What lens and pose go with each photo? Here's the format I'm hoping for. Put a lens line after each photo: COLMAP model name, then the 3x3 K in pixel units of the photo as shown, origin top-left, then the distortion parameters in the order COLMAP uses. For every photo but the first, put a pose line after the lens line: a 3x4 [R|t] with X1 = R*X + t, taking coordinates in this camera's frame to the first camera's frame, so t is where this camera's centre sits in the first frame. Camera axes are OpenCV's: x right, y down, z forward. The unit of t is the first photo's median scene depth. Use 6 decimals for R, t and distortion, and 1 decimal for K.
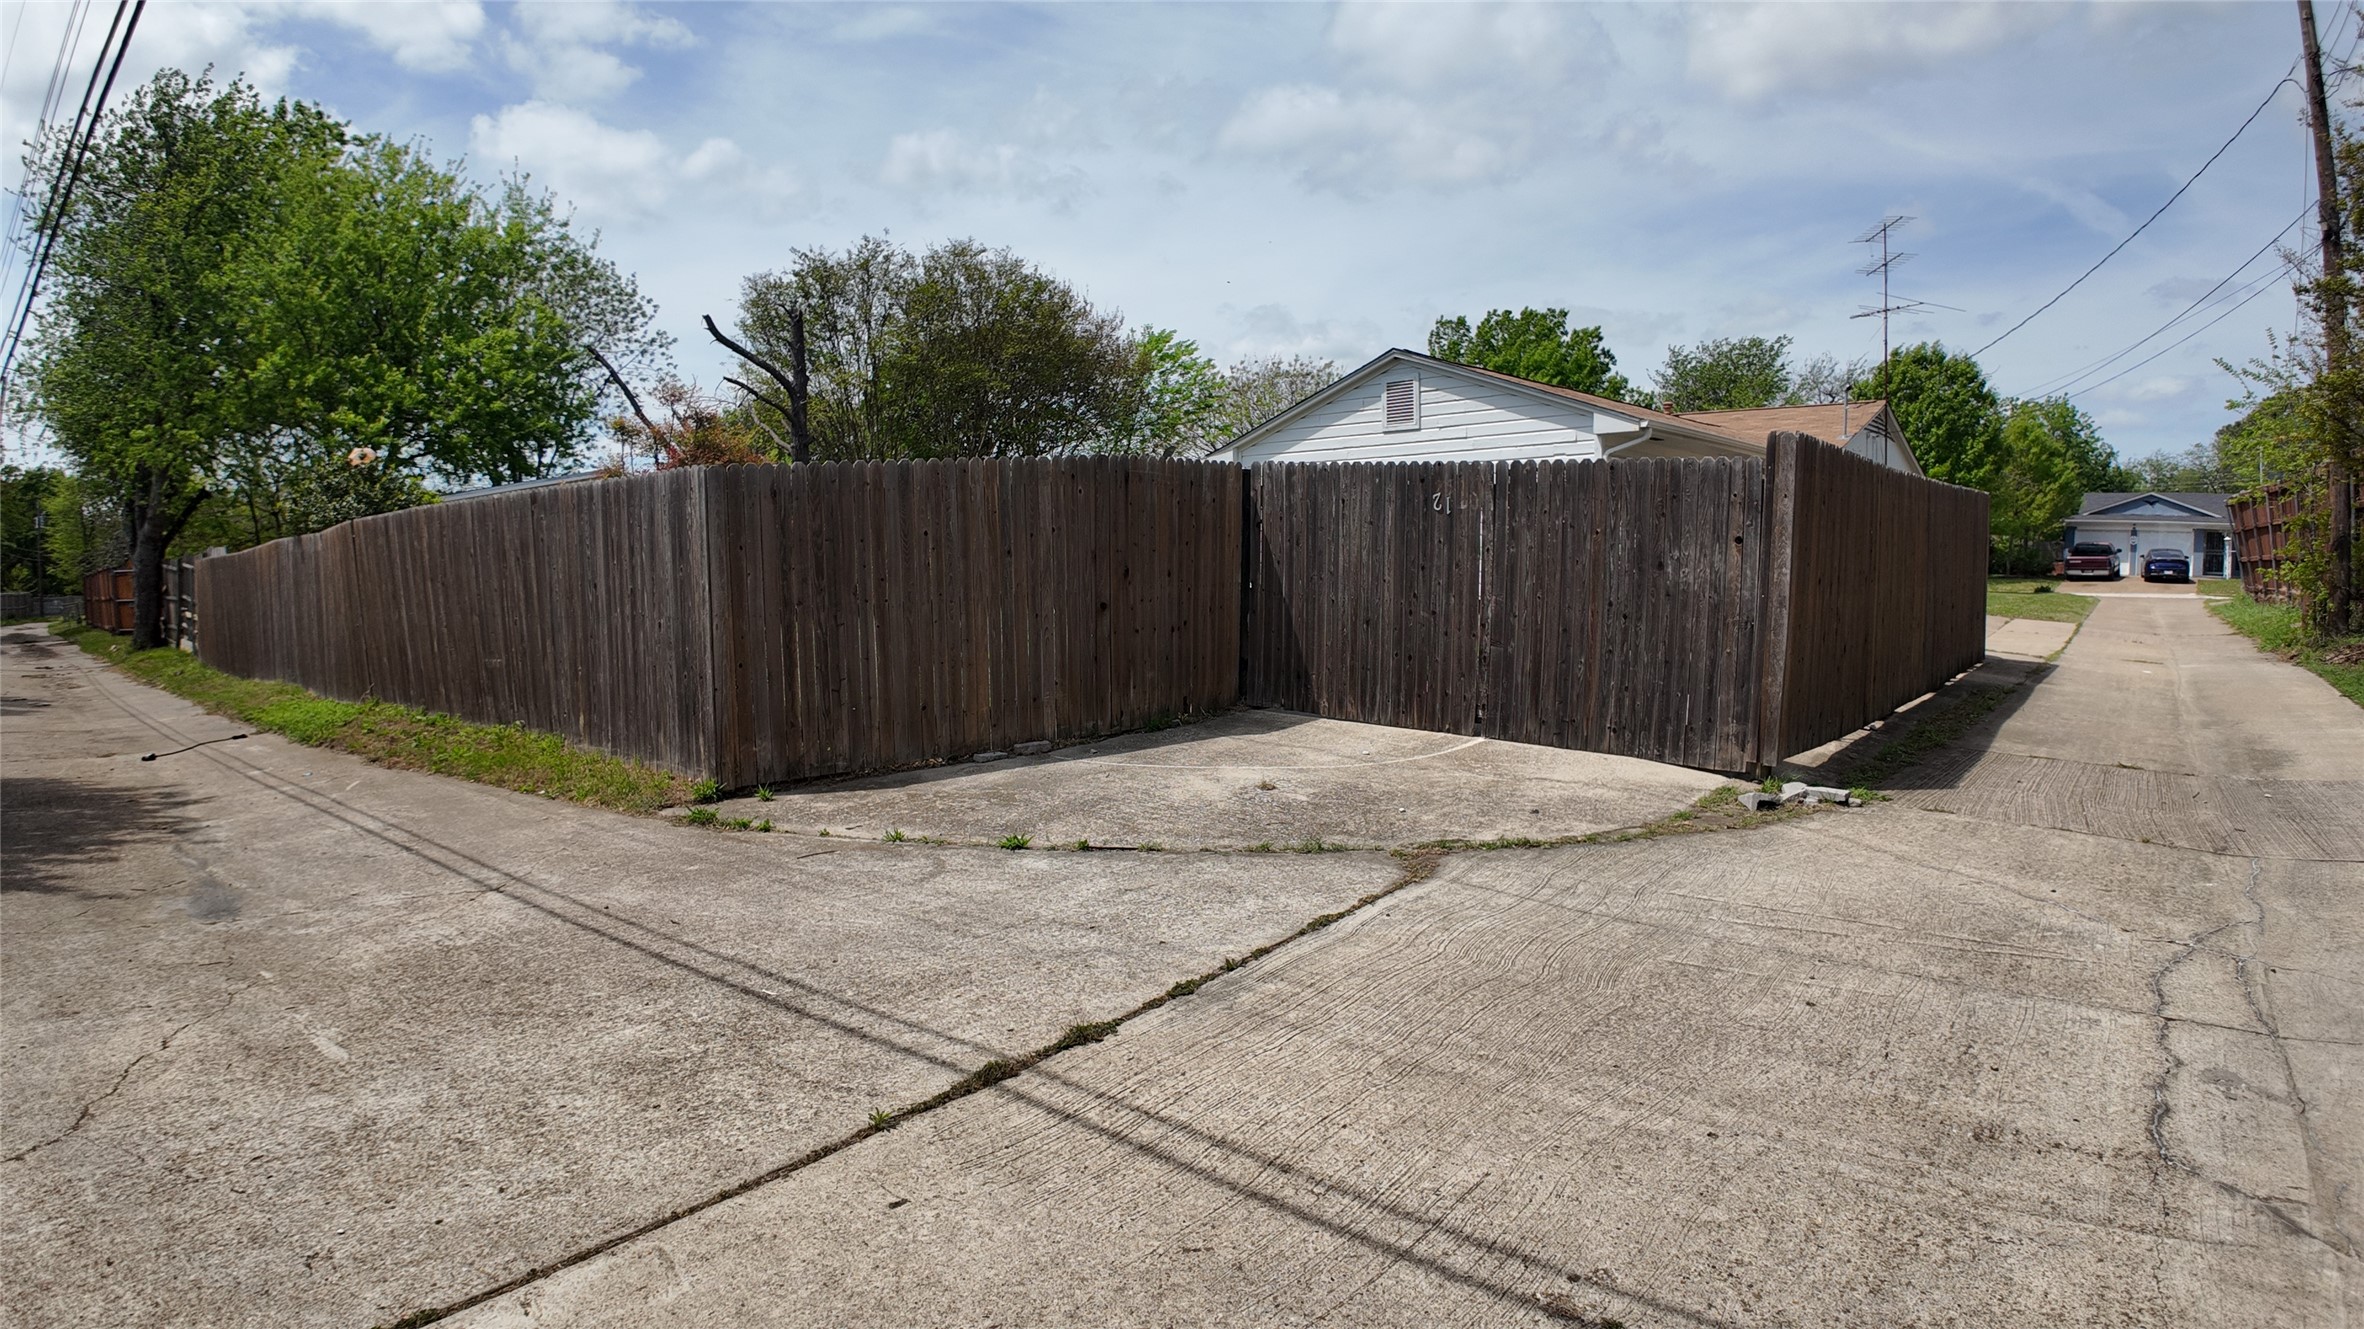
lens RADIAL K [[1258.4, 0, 1180.1], [0, 1258.4, 672.8], [0, 0, 1]] dist [-0.113098, -0.002508]
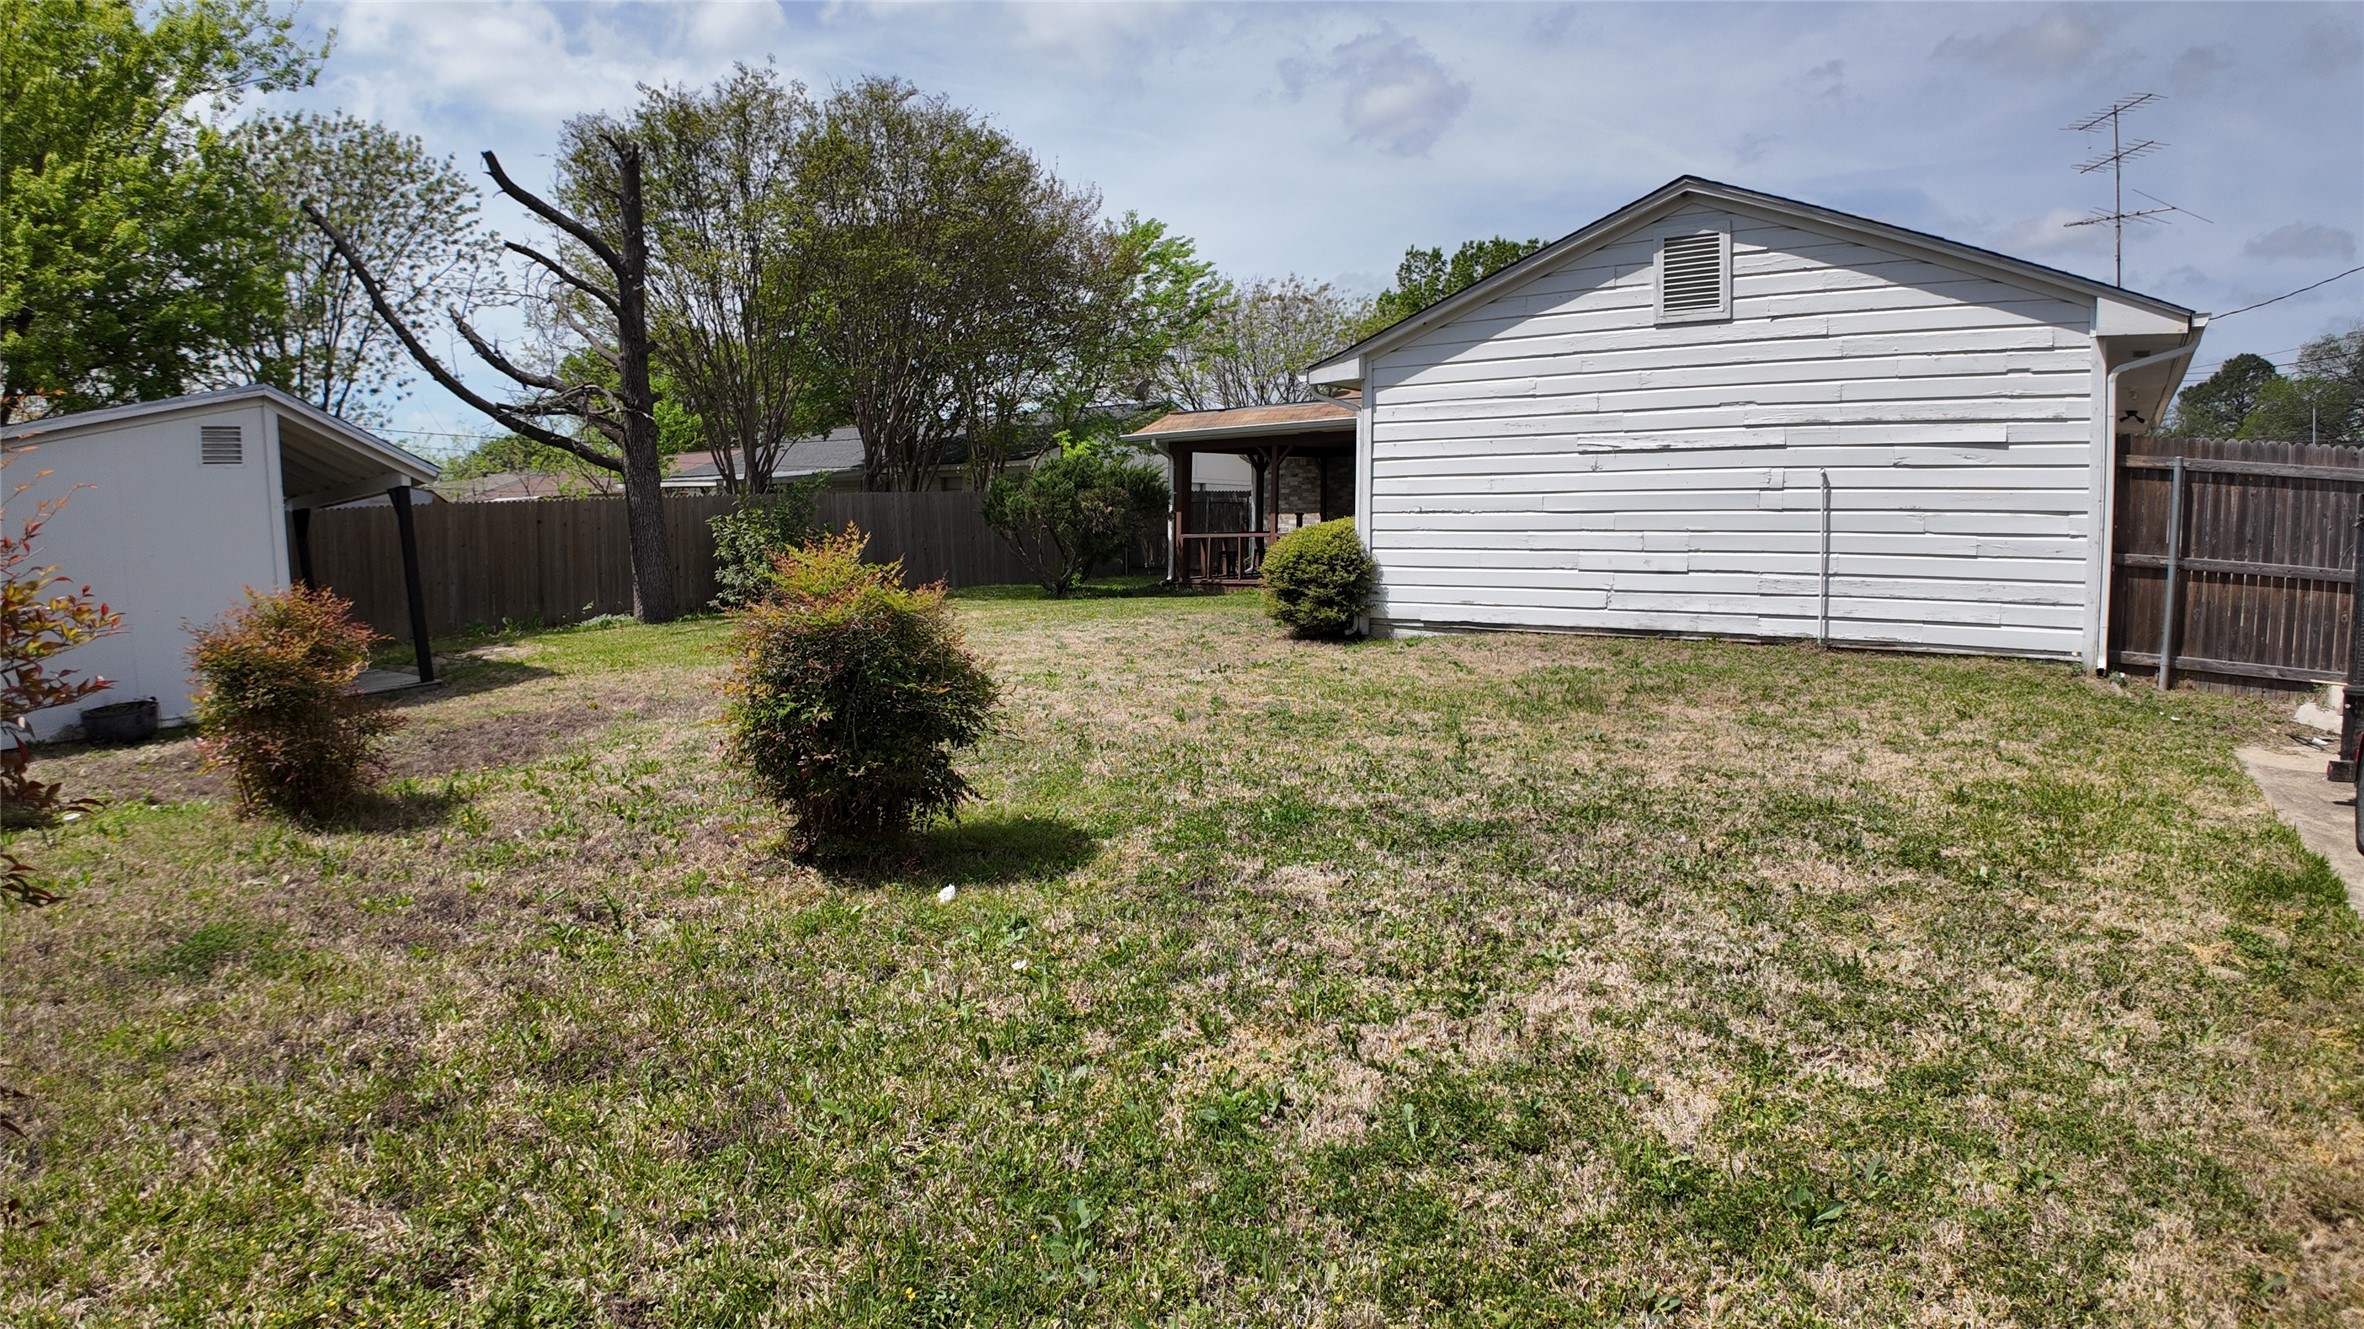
lens RADIAL K [[1258.4, 0, 1157.3], [0, 1258.4, 676.7], [0, 0, 1]] dist [-0.113098, -0.002508]
pose [[0.998316, -0.003196, 0.057925, -0.059345], [0.000997, 0.999279, 0.037951, -0.034069], [-0.058004, -0.037829, 0.997599, 0.281537]]
